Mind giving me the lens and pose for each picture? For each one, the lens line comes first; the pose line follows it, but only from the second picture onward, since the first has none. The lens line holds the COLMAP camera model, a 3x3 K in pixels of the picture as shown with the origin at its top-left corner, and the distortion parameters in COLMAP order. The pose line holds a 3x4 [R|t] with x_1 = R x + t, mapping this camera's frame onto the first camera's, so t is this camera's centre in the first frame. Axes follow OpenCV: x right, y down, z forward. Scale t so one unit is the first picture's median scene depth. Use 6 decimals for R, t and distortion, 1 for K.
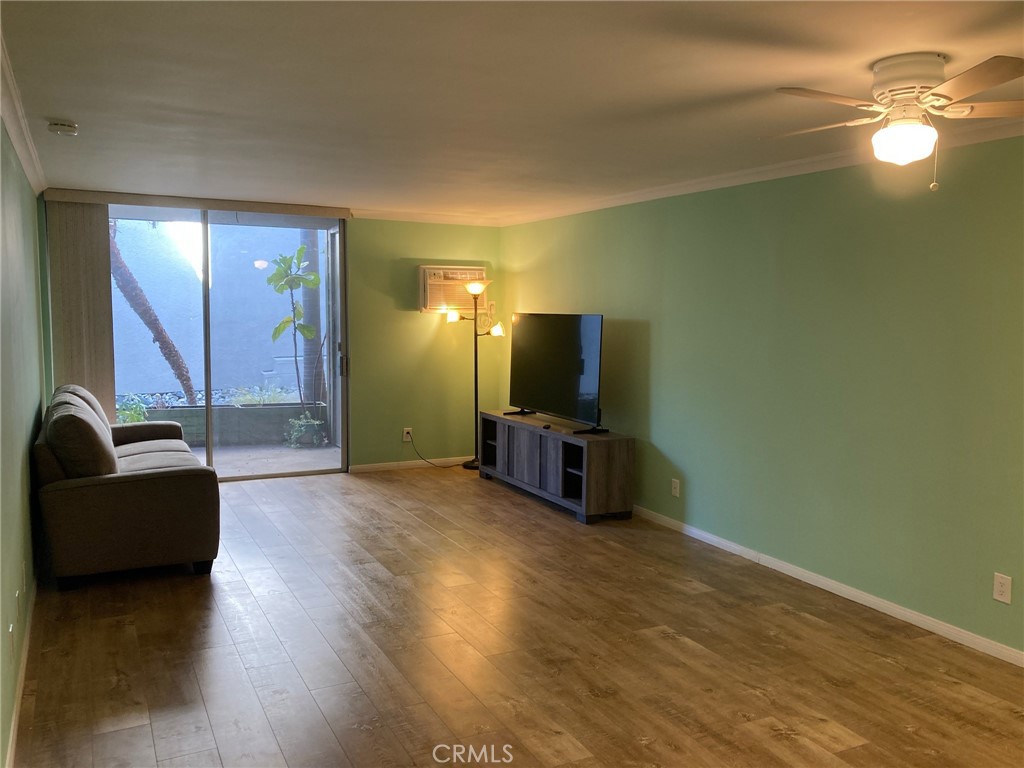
lens RADIAL K [[829.8, 0, 510.8], [0, 829.8, 391.6], [0, 0, 1]] dist [0.035946, -0.033114]
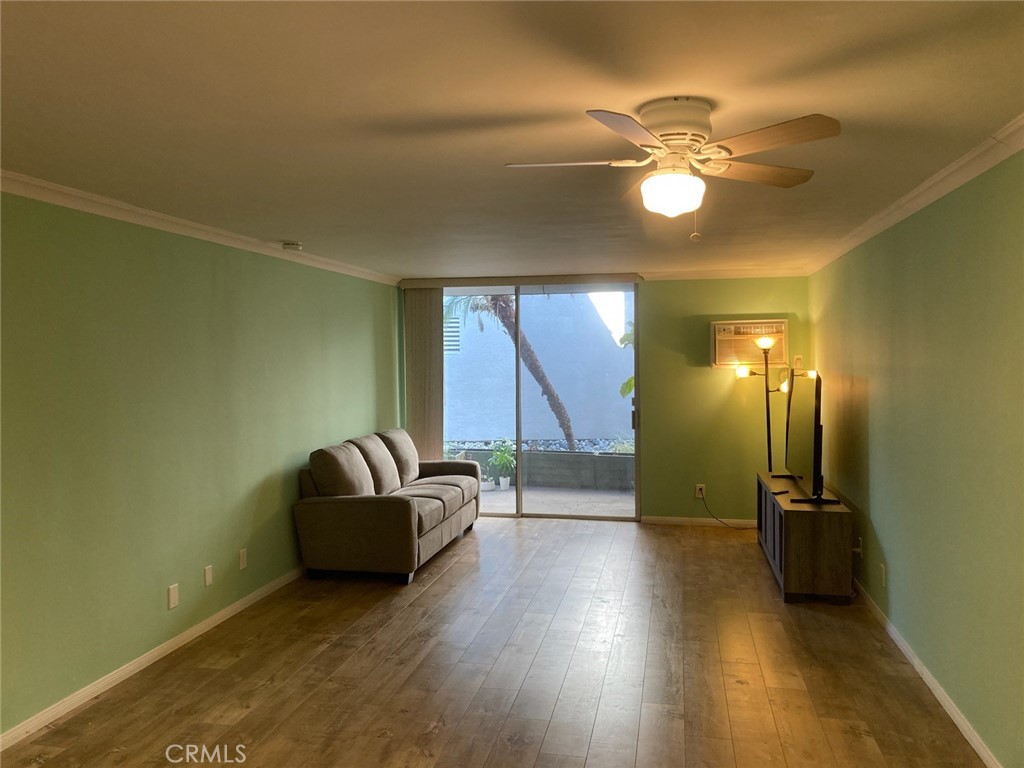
lens RADIAL K [[844.8, 0, 512.0], [0, 844.8, 384.0], [0, 0, 1]] dist [0.035512, -0.009373]
pose [[0.785837, 0.001661, -0.618431, 0.331765], [-0.045386, 0.997455, -0.054993, -0.009864], [0.616766, 0.071284, 0.783912, 0.058055]]
